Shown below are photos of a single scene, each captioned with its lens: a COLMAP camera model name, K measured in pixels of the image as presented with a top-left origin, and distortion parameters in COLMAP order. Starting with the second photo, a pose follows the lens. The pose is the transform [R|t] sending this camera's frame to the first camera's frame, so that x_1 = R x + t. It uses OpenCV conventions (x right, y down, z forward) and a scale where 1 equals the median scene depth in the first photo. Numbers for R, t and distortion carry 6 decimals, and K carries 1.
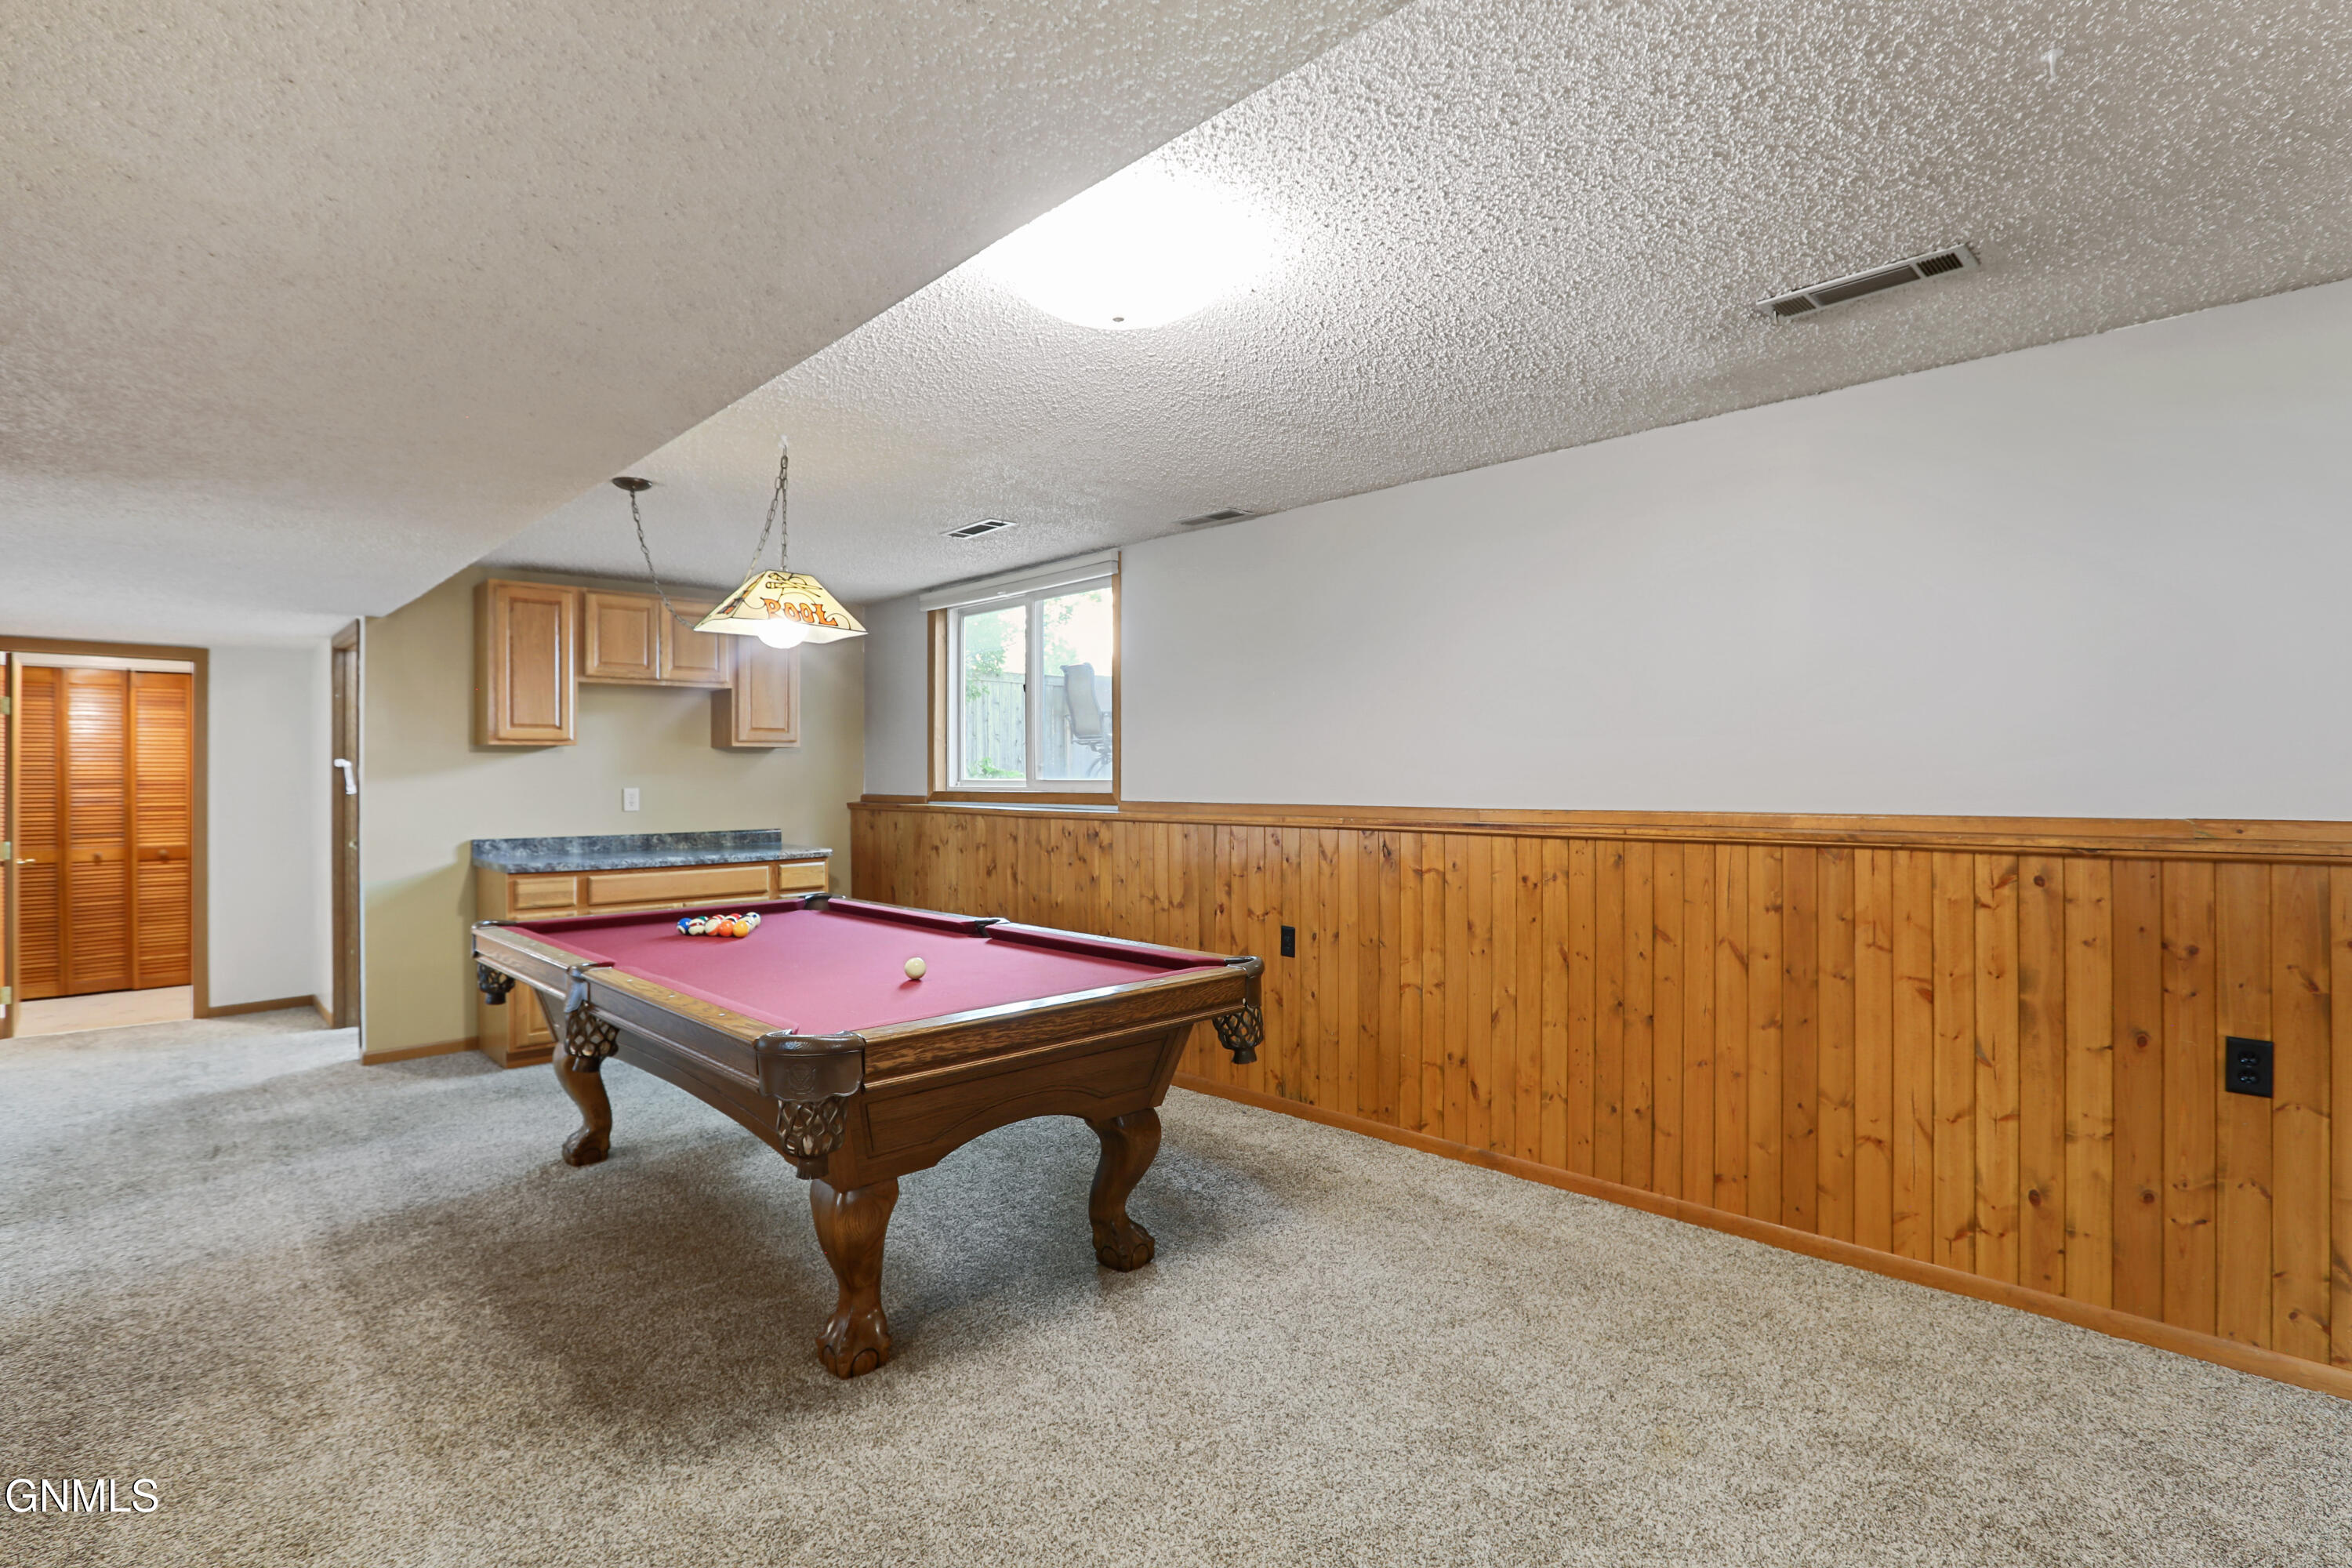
lens RADIAL K [[1084.1, 0, 1163.9], [0, 1084.1, 776.6], [0, 0, 1]] dist [-0.031868, 0.002736]
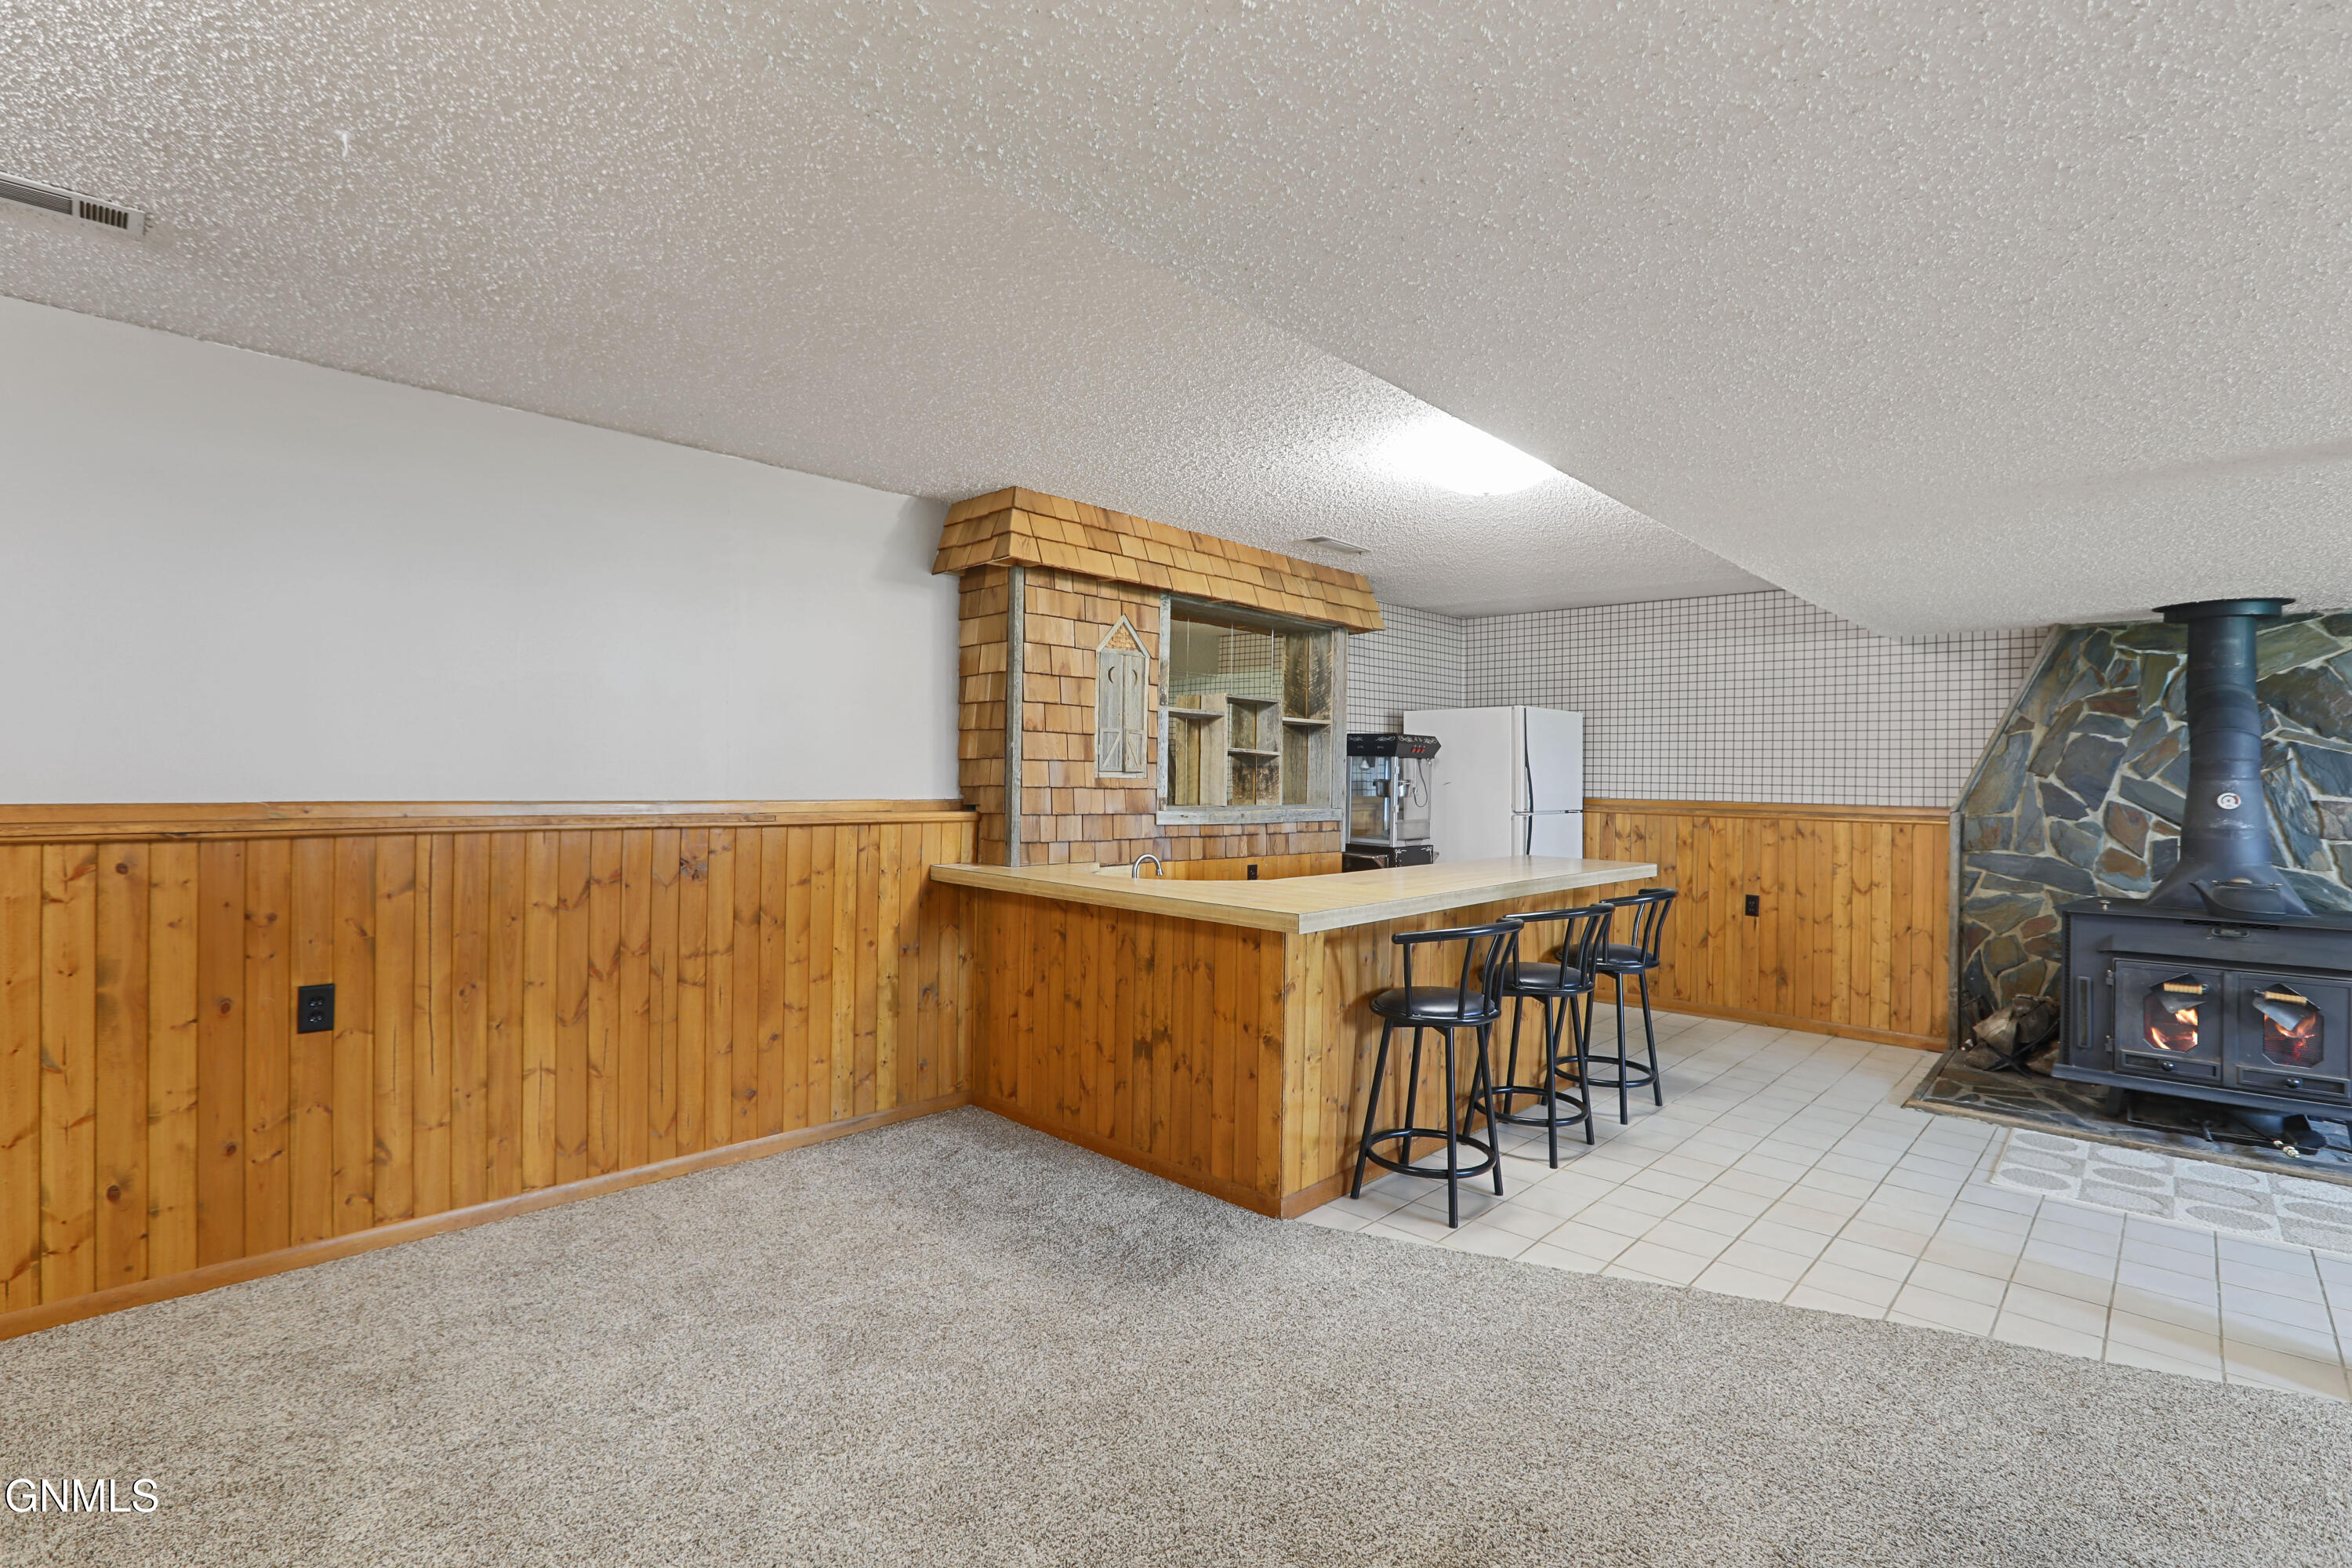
lens RADIAL K [[1084.1, 0, 1162.0], [0, 1084.1, 770.7], [0, 0, 1]] dist [-0.031868, 0.002736]
pose [[-0.047224, 0.008634, 0.998847, -0.203676], [-0.014737, 0.999848, -0.009339, 0.002798], [-0.998776, -0.015161, -0.047089, 0.089631]]
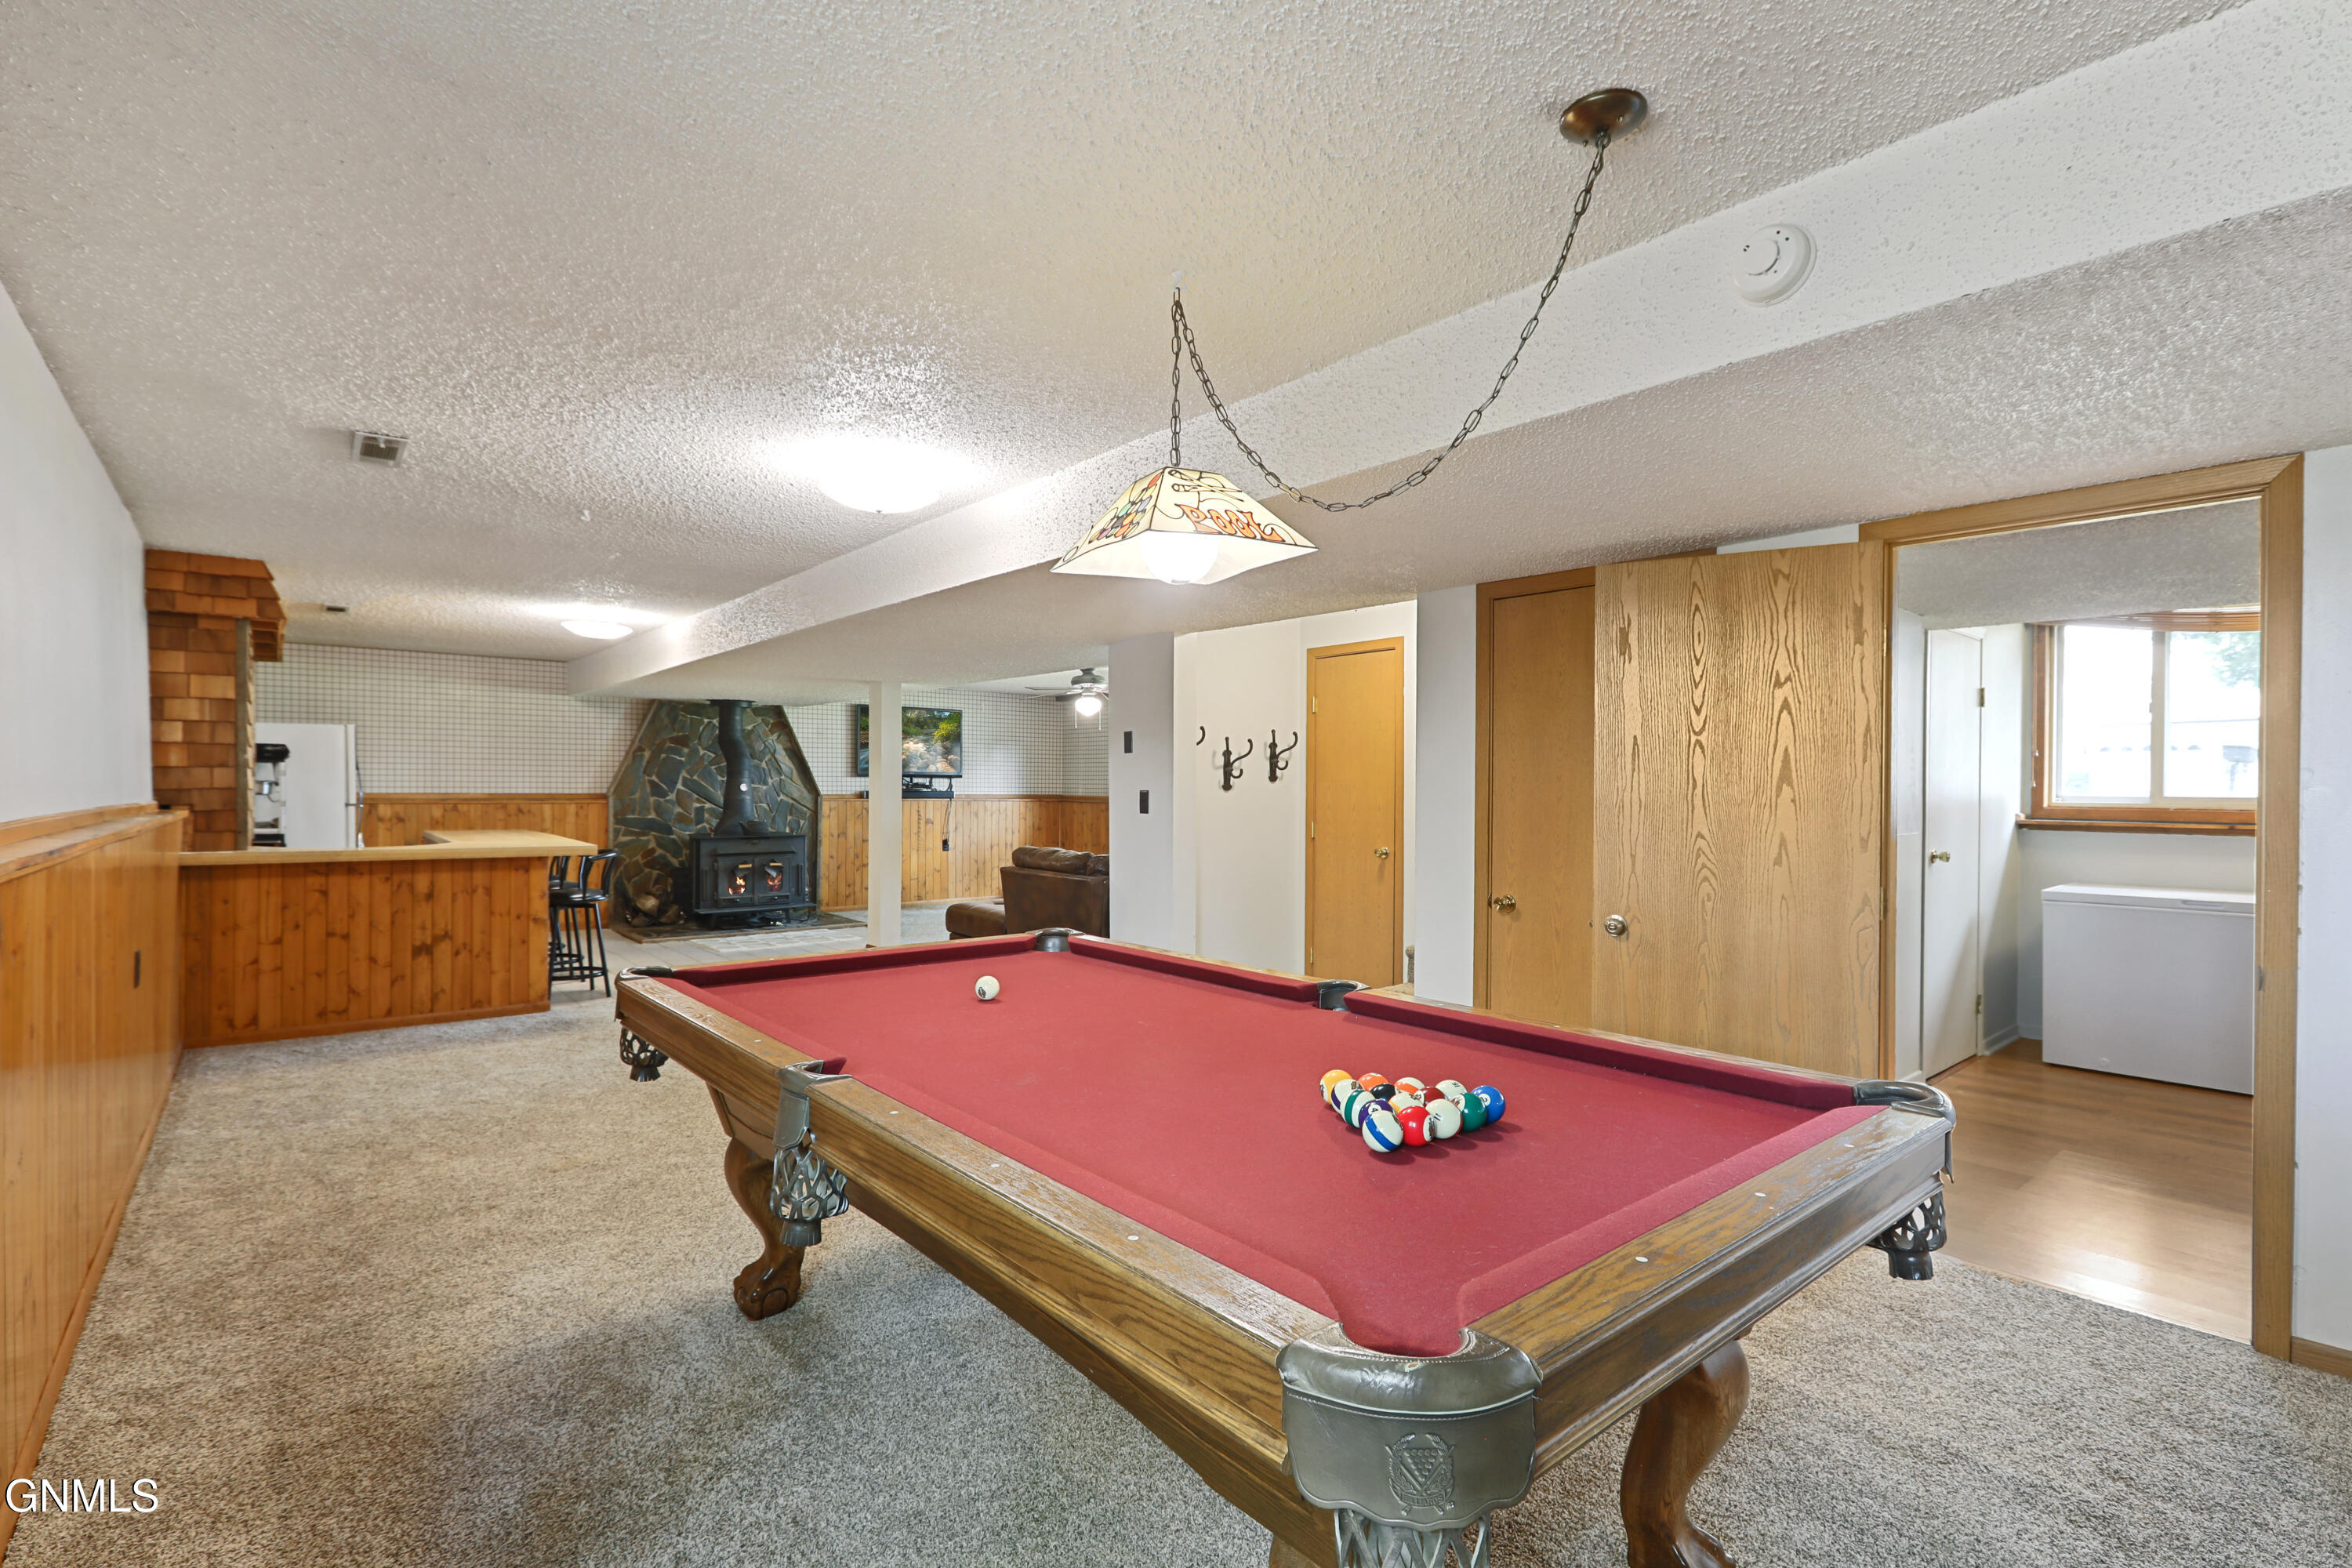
lens RADIAL K [[1084.1, 0, 1170.5], [0, 1084.1, 784.0], [0, 0, 1]] dist [-0.031868, 0.002736]
pose [[-0.995781, -0.000082, 0.091766, -0.275664], [-0.000450, 0.999992, -0.003998, 0.004894], [-0.091765, -0.004023, -0.995773, 0.506035]]
